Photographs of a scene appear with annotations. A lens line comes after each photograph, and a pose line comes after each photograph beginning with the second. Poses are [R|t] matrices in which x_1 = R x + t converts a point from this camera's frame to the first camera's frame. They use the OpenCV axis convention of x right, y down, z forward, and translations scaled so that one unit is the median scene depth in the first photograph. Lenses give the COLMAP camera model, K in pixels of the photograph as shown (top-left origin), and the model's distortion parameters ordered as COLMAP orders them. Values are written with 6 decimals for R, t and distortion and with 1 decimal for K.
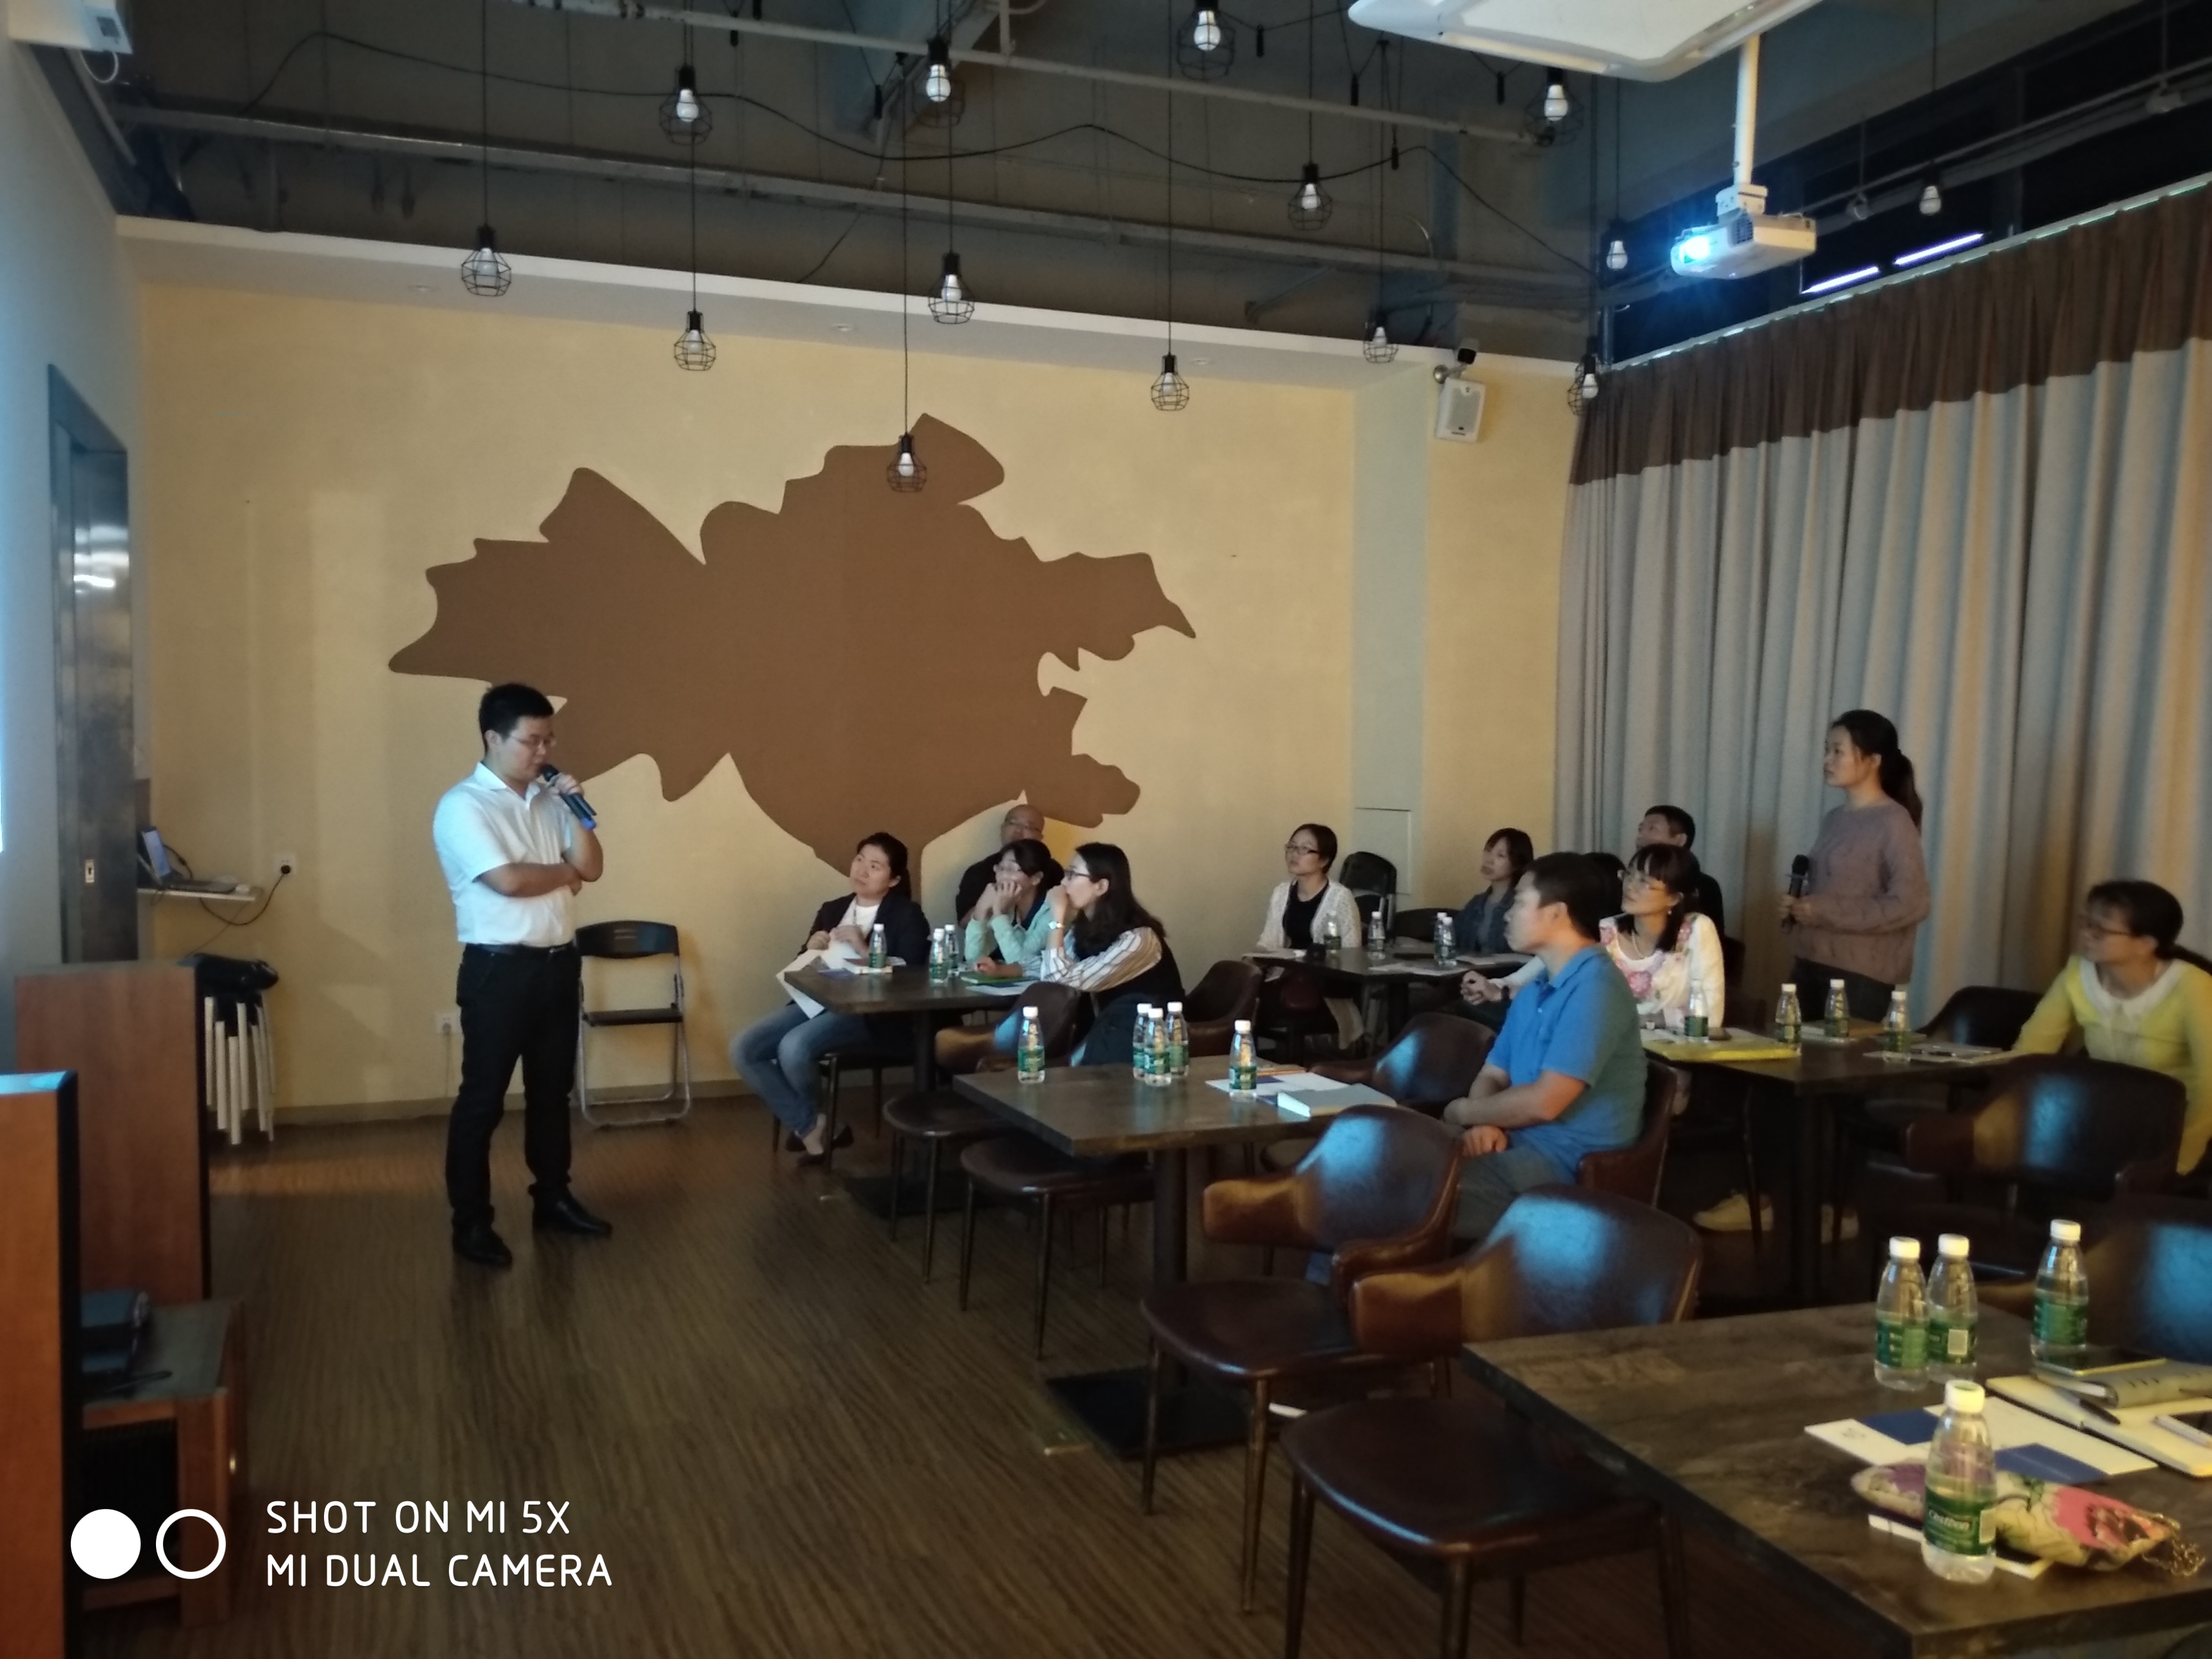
lens RADIAL K [[1793.0, 0, 1106.5], [0, 1793.0, 834.5], [0, 0, 1]] dist [0.114229, -0.009452]
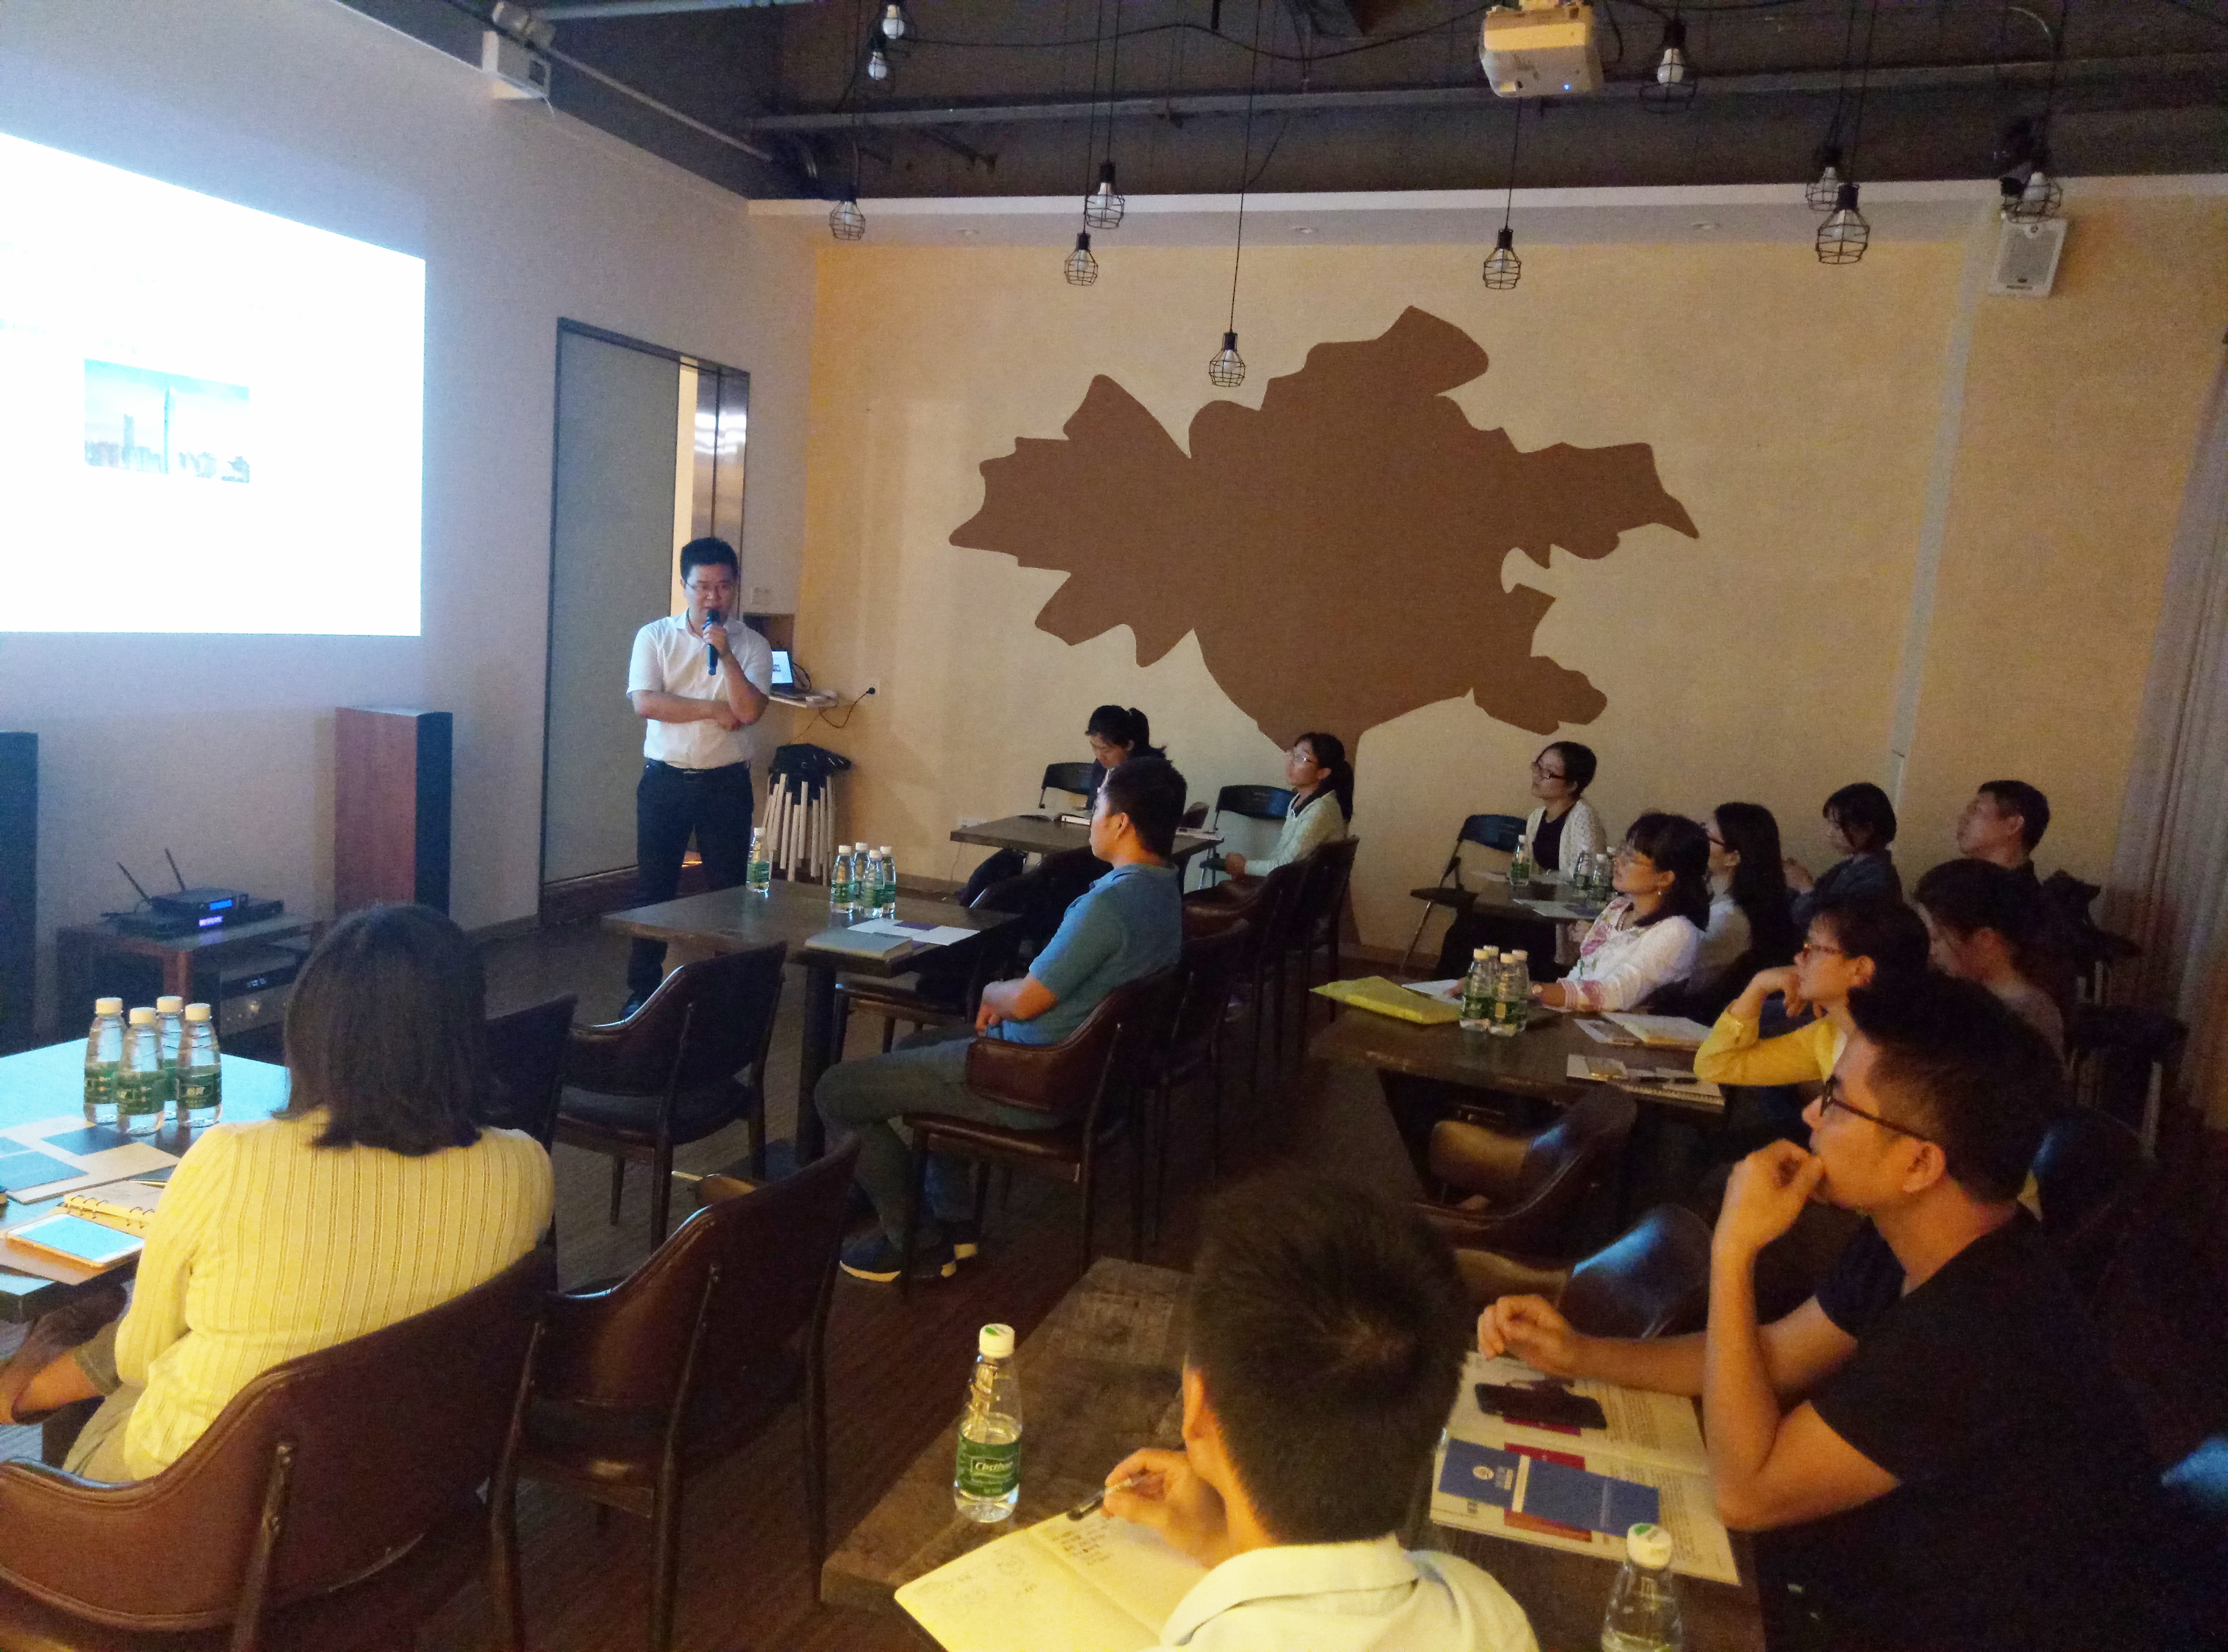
lens RADIAL K [[1639.0, 0, 1108.9], [0, 1639.0, 826.8], [0, 0, 1]] dist [0.052759, -0.017154]
pose [[0.733316, 0.148581, -0.663454, 0.439932], [-0.106032, 0.988881, 0.104264, -0.023213], [0.671569, -0.006111, 0.740917, 0.202939]]
